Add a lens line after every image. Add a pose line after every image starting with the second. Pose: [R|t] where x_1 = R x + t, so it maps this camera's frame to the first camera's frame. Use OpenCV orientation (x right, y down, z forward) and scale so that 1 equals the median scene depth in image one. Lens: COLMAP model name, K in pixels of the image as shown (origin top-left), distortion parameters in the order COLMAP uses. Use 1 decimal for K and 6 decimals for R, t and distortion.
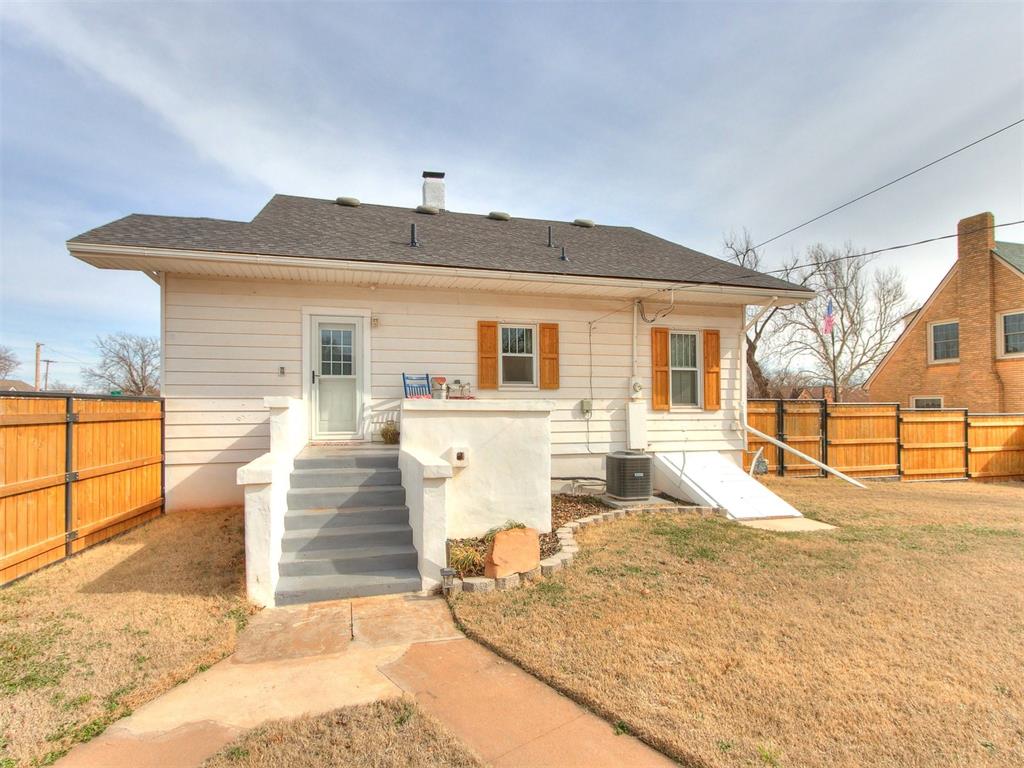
lens RADIAL K [[533.0, 0, 484.9], [0, 533.0, 410.7], [0, 0, 1]] dist [-0.002560, 0.005579]
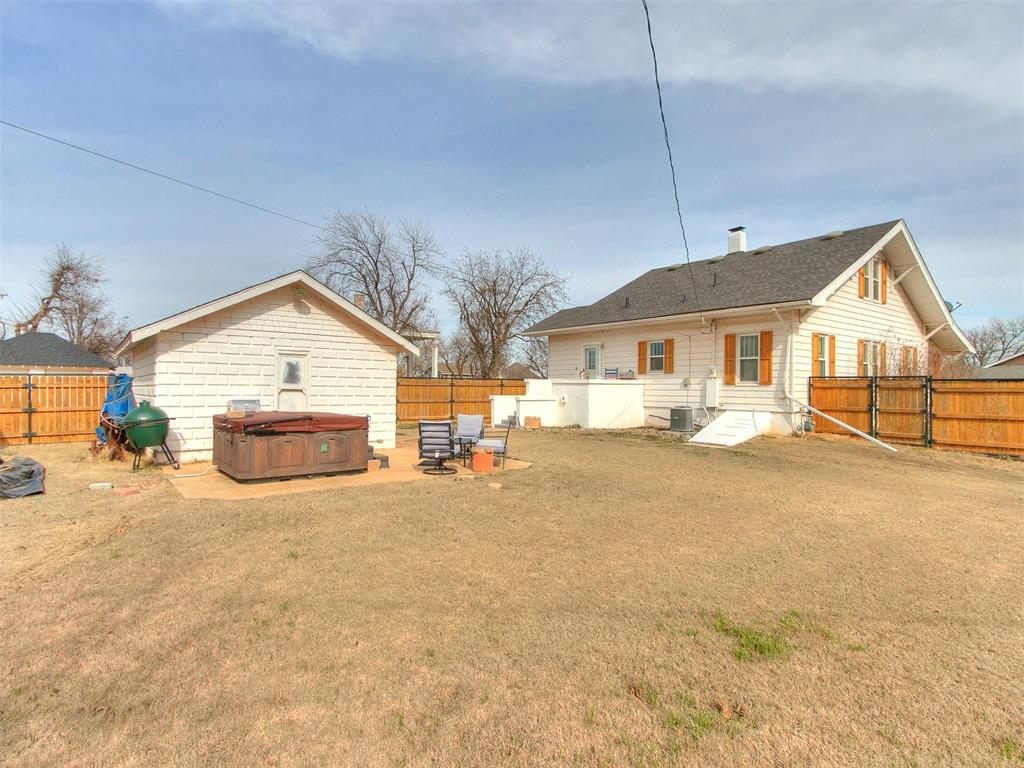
lens RADIAL K [[533.0, 0, 518.2], [0, 533.0, 382.4], [0, 0, 1]] dist [-0.002560, 0.005579]
pose [[0.408905, -0.003016, -0.912572, 1.639710], [-0.011848, 0.999893, -0.008614, 0.015494], [0.912500, 0.014335, 0.408826, -0.271923]]
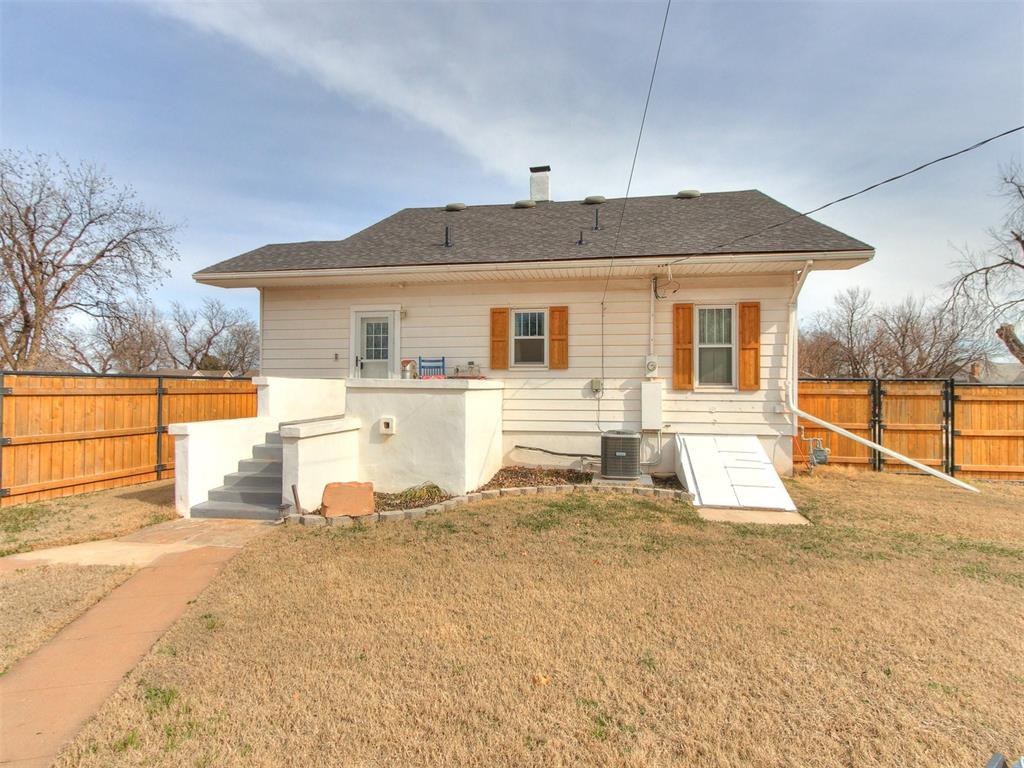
lens RADIAL K [[533.0, 0, 508.1], [0, 533.0, 388.4], [0, 0, 1]] dist [-0.002560, 0.005579]
pose [[0.911842, 0.005957, -0.410497, 0.460370], [-0.008168, 0.999960, -0.003632, 0.002293], [0.410459, 0.006664, 0.911855, 0.002458]]
